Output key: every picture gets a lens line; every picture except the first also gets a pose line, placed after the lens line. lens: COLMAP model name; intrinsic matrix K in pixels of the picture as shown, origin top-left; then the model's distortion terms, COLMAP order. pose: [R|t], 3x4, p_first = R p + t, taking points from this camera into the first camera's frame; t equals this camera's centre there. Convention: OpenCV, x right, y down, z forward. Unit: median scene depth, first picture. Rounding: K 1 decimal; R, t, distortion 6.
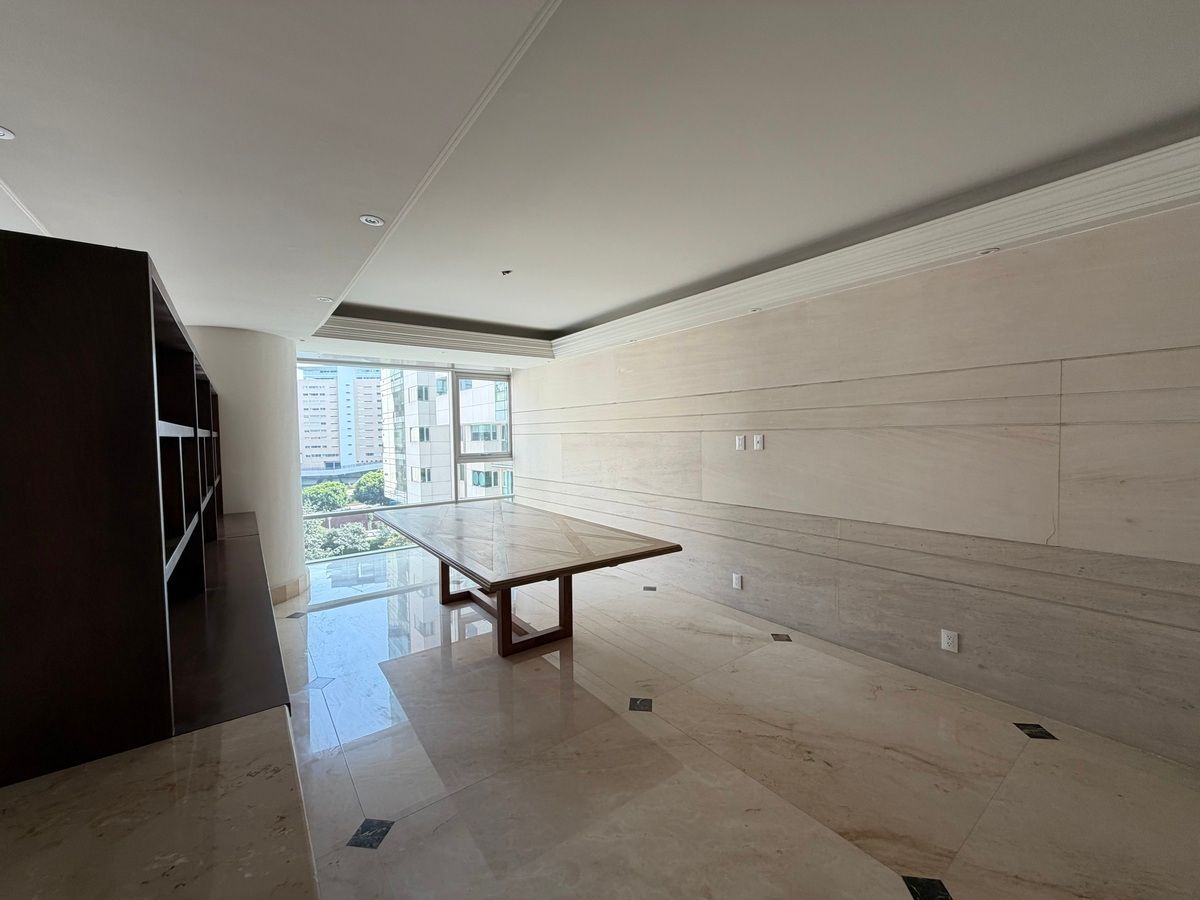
lens RADIAL K [[480.1, 0, 594.0], [0, 480.1, 449.0], [0, 0, 1]] dist [-0.000906, -0.000192]
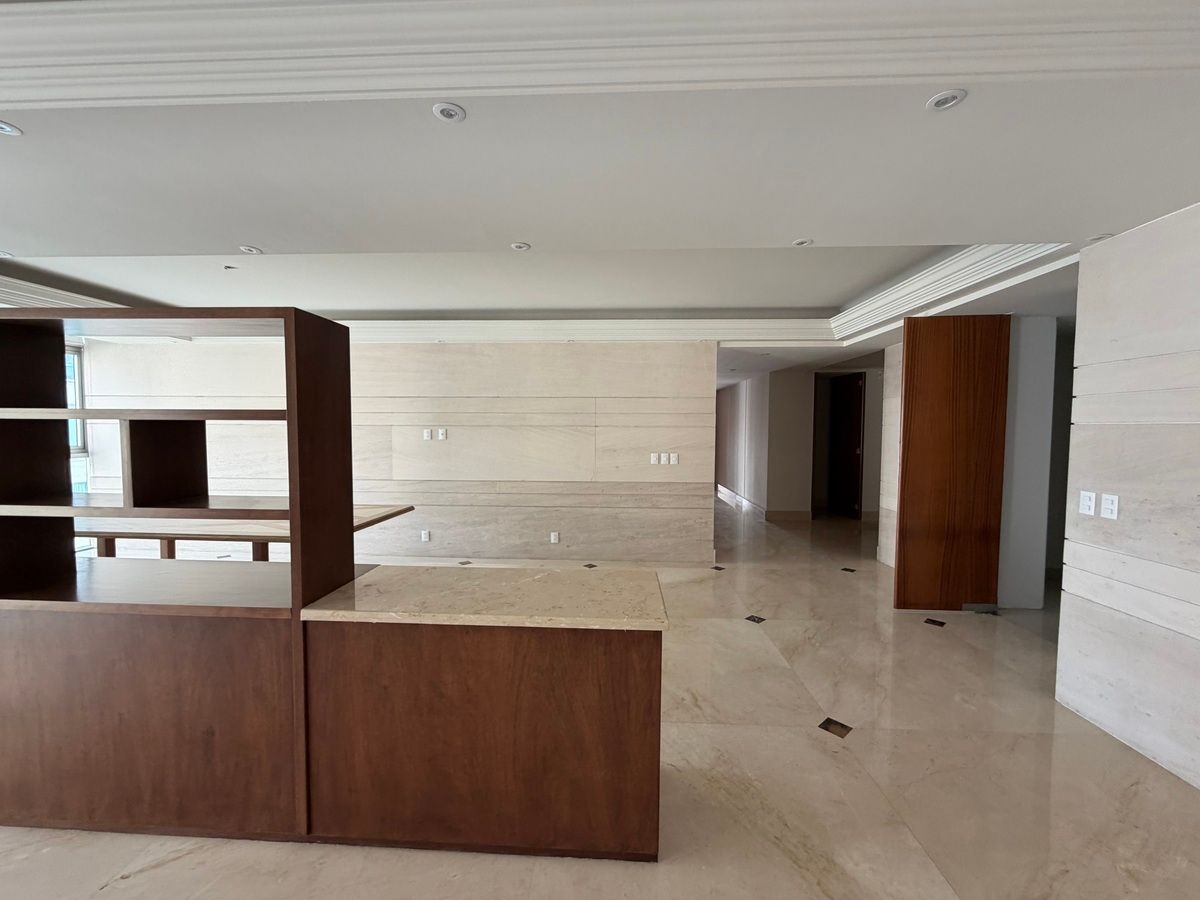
lens RADIAL K [[480.1, 0, 599.2], [0, 480.1, 449.1], [0, 0, 1]] dist [-0.000906, -0.000192]
pose [[0.634335, -0.015857, 0.772895, -0.522978], [0.008951, 0.999873, 0.013167, 0.017653], [-0.773006, -0.001434, 0.634397, -0.298130]]
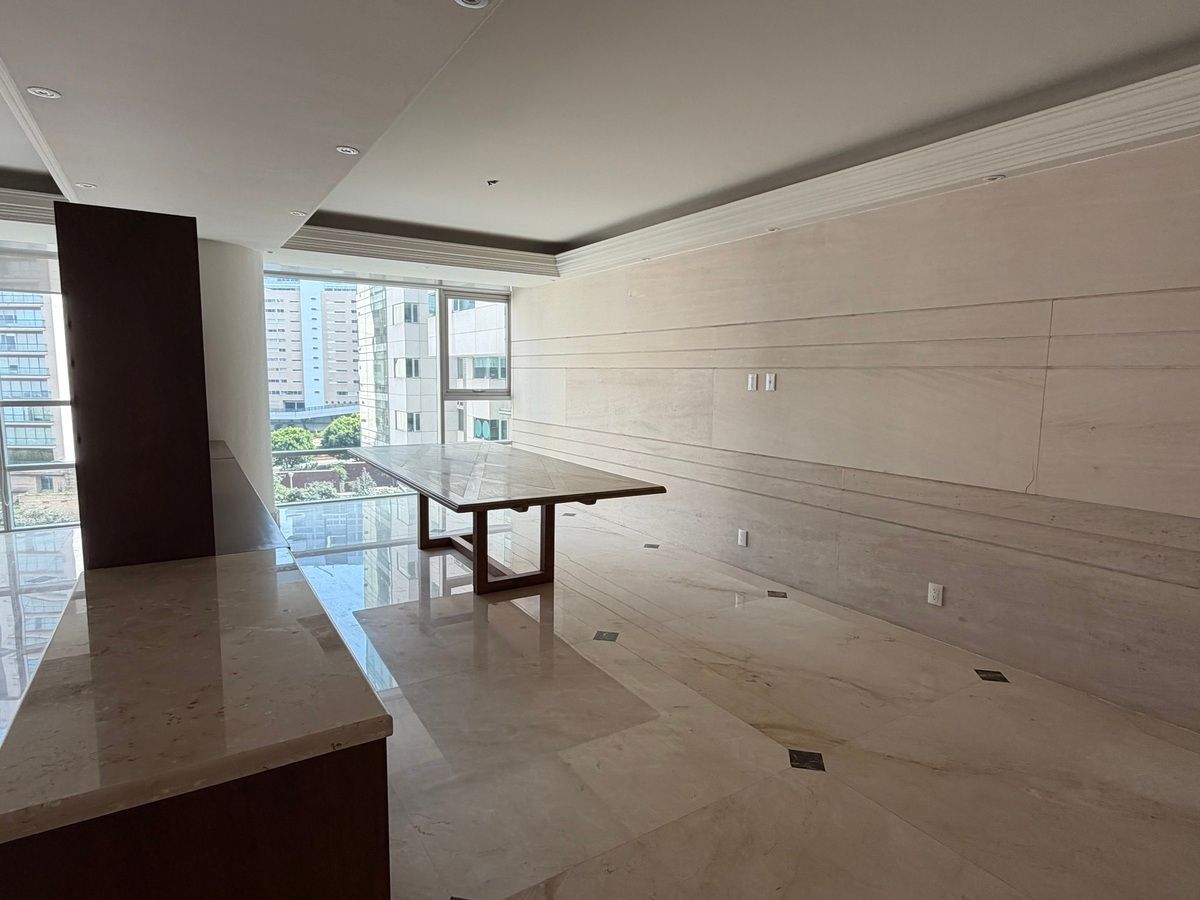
lens RADIAL K [[656.3, 0, 598.9], [0, 656.3, 449.2], [0, 0, 1]] dist [0.002487, -0.002465]
pose [[0.997278, 0.038961, -0.062595, 0.120266], [-0.033748, 0.996038, 0.082282, 0.023297], [0.065553, -0.079946, 0.994641, -0.264842]]
